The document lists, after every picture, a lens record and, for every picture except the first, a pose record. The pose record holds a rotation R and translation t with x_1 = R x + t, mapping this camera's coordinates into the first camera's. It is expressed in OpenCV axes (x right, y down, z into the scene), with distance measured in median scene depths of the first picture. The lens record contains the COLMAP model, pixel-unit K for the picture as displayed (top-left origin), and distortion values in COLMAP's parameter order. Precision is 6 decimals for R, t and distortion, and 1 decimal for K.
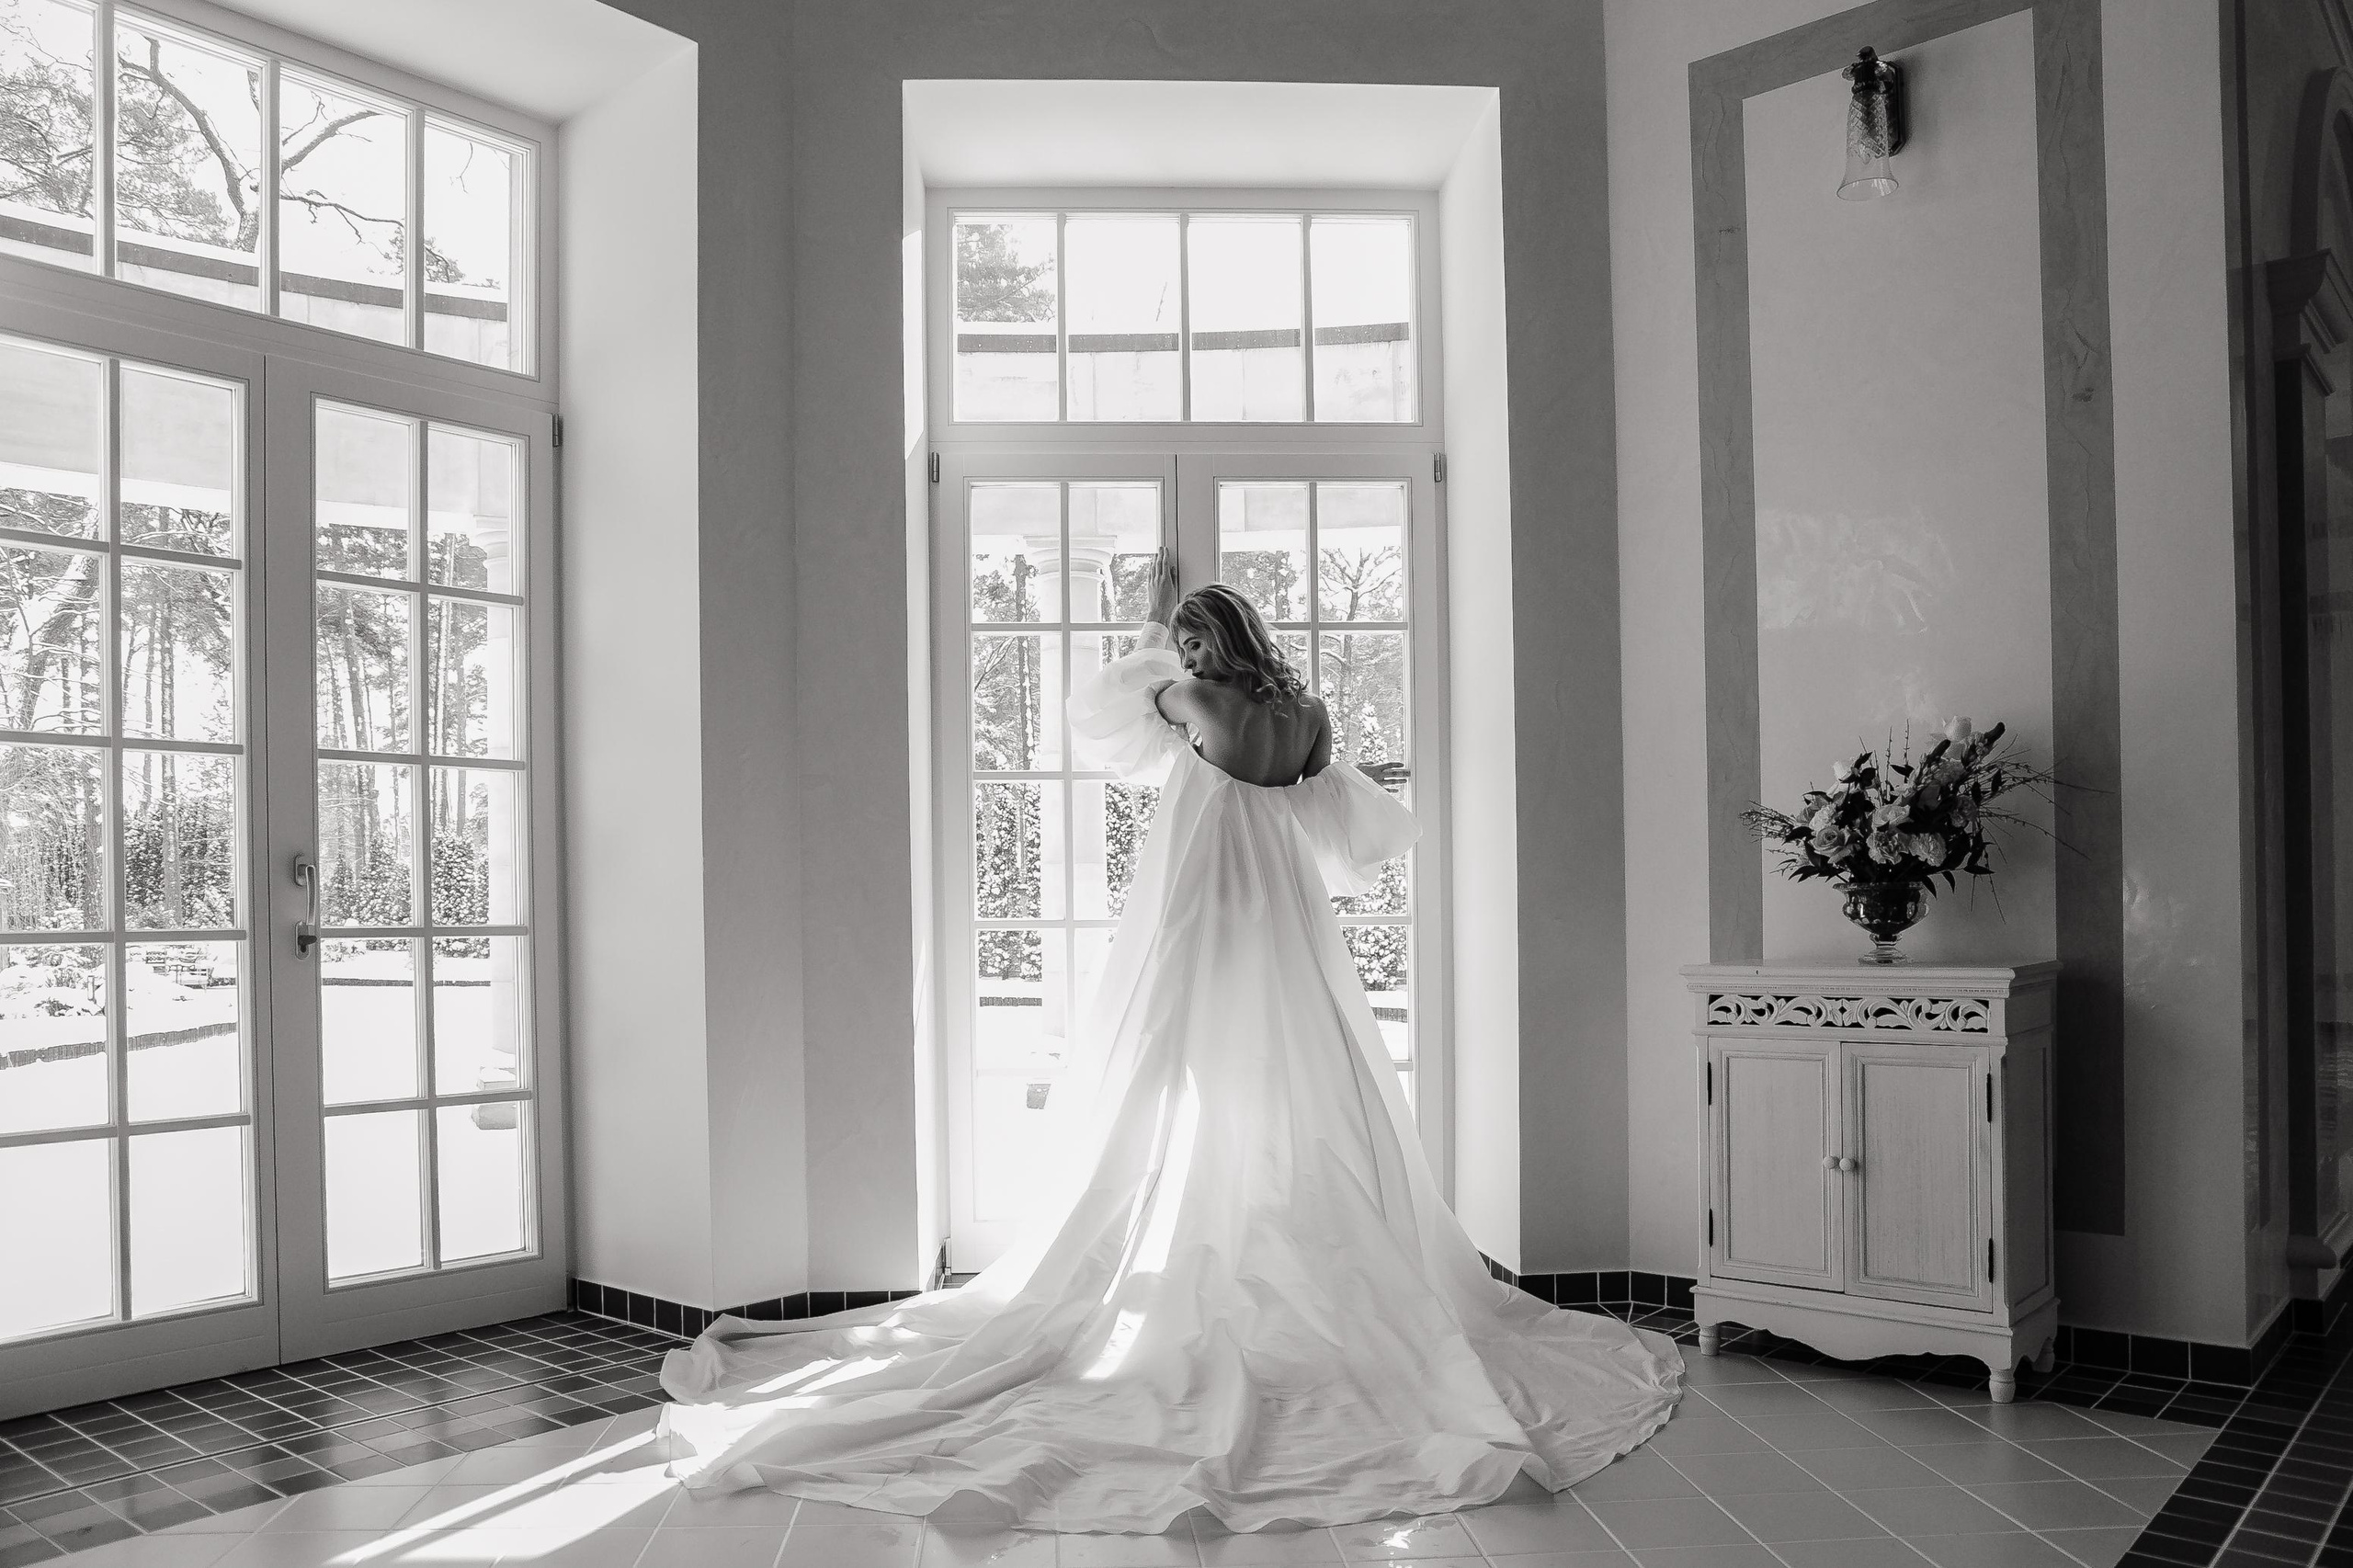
lens RADIAL K [[2068.0, 0, 1171.4], [0, 2068.0, 789.9], [0, 0, 1]] dist [-0.008372, -0.004668]
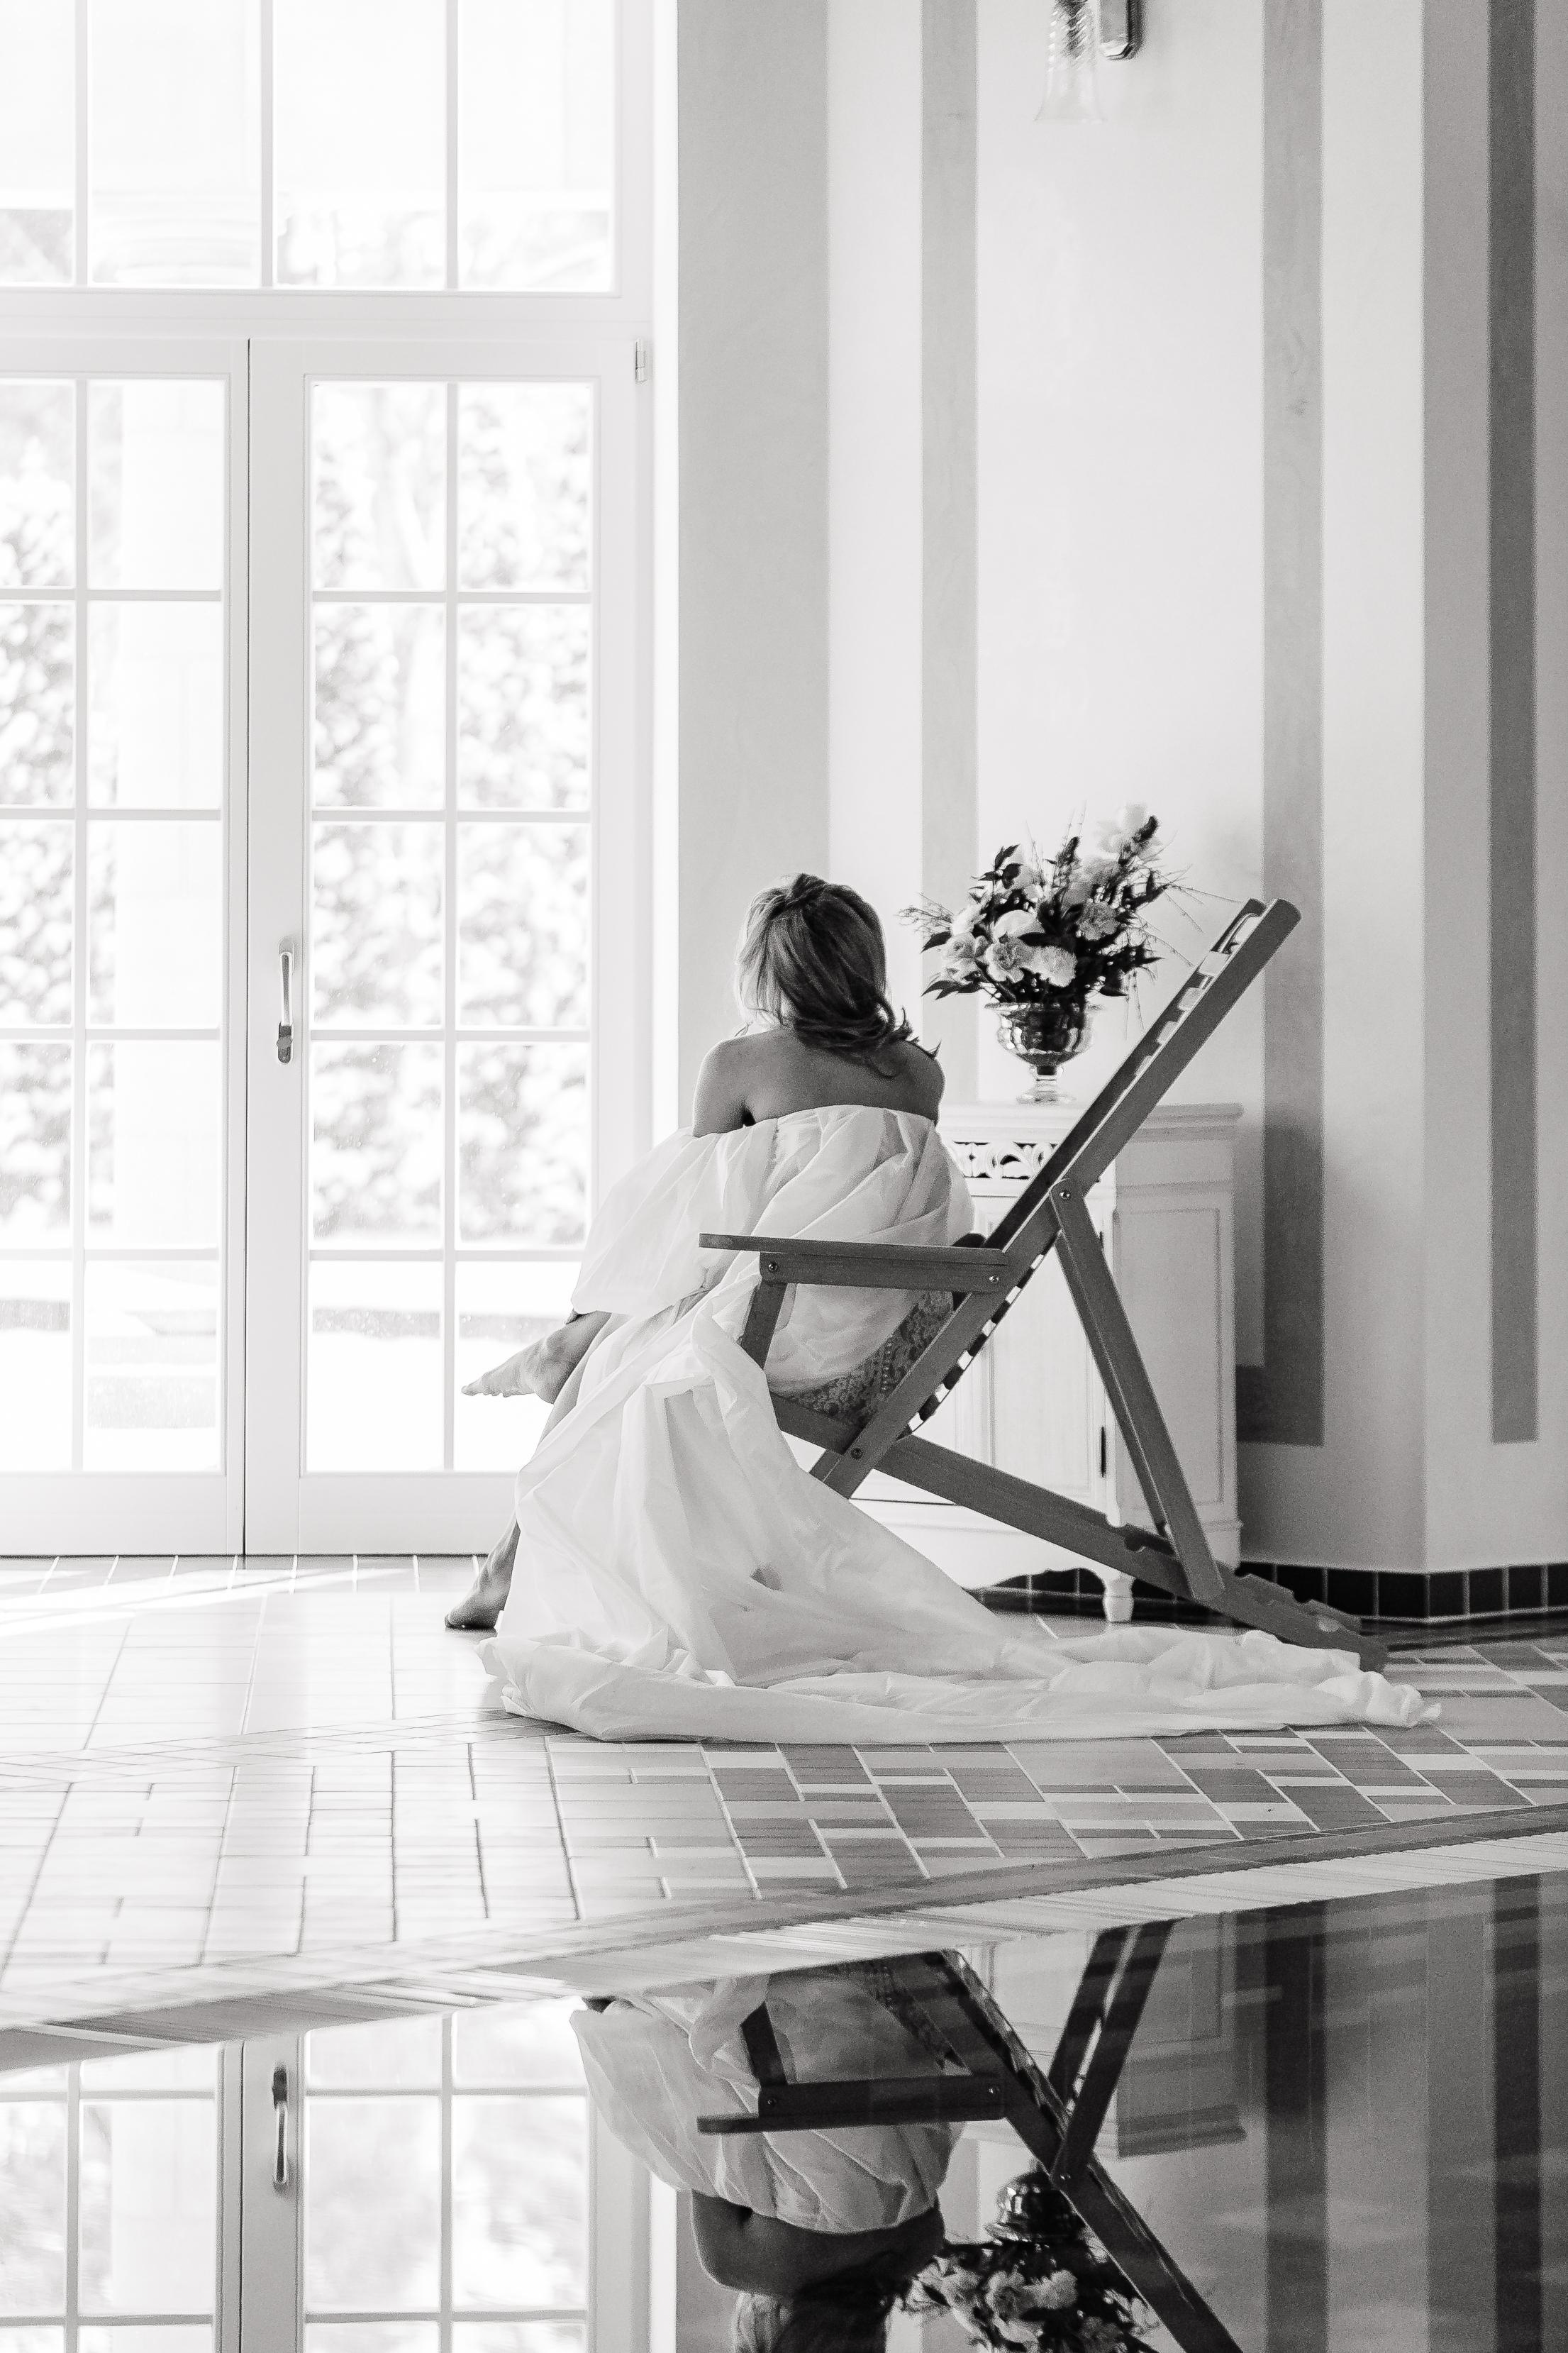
lens RADIAL K [[8436.1, 0, 784.6], [0, 8436.1, 1172.7], [0, 0, 1]] dist [0.285502, 0.000000]
pose [[0.999244, 0.027473, -0.027492, 0.343016], [-0.025100, 0.996216, 0.083204, -0.164548], [0.029674, -0.082451, 0.996153, -2.343813]]
